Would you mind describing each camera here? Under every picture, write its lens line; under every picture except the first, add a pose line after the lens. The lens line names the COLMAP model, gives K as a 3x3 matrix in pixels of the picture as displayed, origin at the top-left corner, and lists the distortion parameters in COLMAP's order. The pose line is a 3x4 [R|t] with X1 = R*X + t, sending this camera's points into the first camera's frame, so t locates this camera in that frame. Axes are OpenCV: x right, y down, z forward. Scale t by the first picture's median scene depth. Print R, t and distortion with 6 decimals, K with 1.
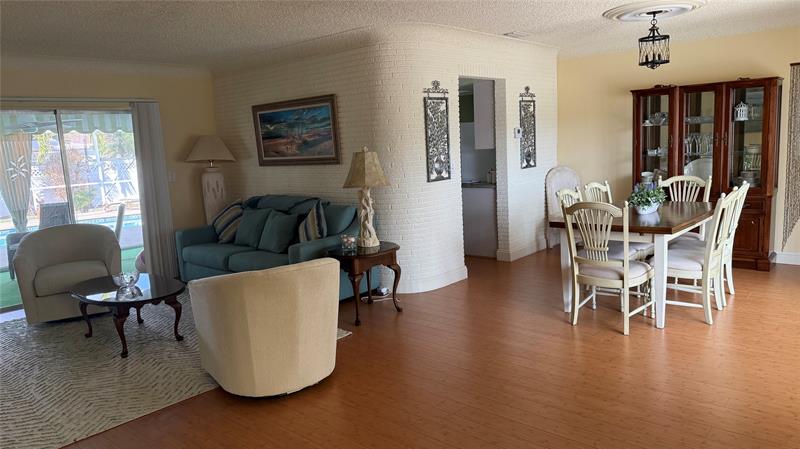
lens RADIAL K [[560.2, 0, 397.5], [0, 560.2, 221.6], [0, 0, 1]] dist [0.097237, -0.128411]
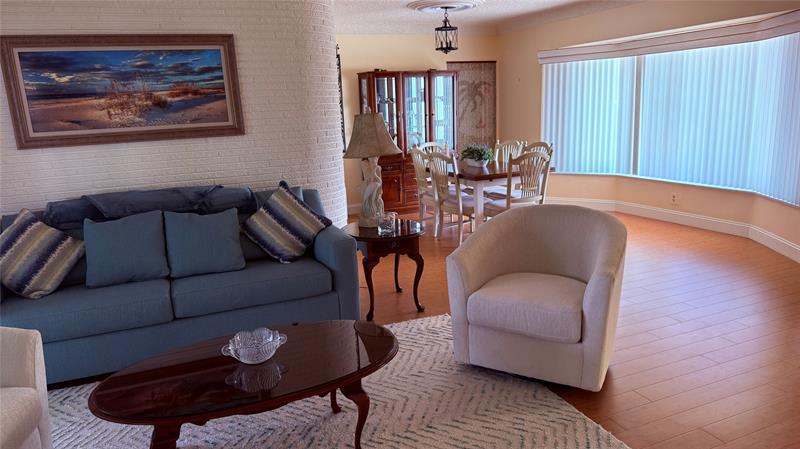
lens RADIAL K [[560.2, 0, 397.6], [0, 560.2, 233.7], [0, 0, 1]] dist [0.097237, -0.128411]
pose [[0.430190, -0.165603, 0.887419, -0.687676], [0.151170, 0.982364, 0.110039, -0.027681], [-0.889991, 0.086813, 0.447638, 0.509876]]
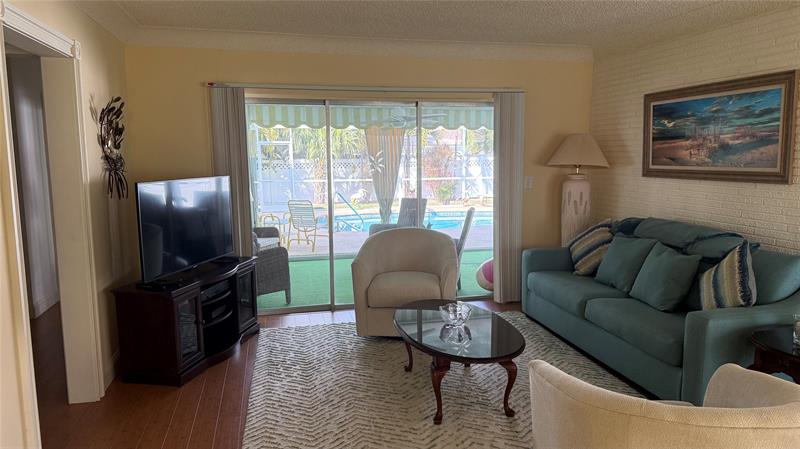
lens RADIAL K [[560.2, 0, 396.9], [0, 560.2, 227.0], [0, 0, 1]] dist [0.097237, -0.128411]
pose [[0.819066, 0.124381, -0.560053, -0.097948], [-0.118765, 0.991829, 0.046581, -0.034744], [0.561271, 0.028361, 0.827146, 0.246834]]
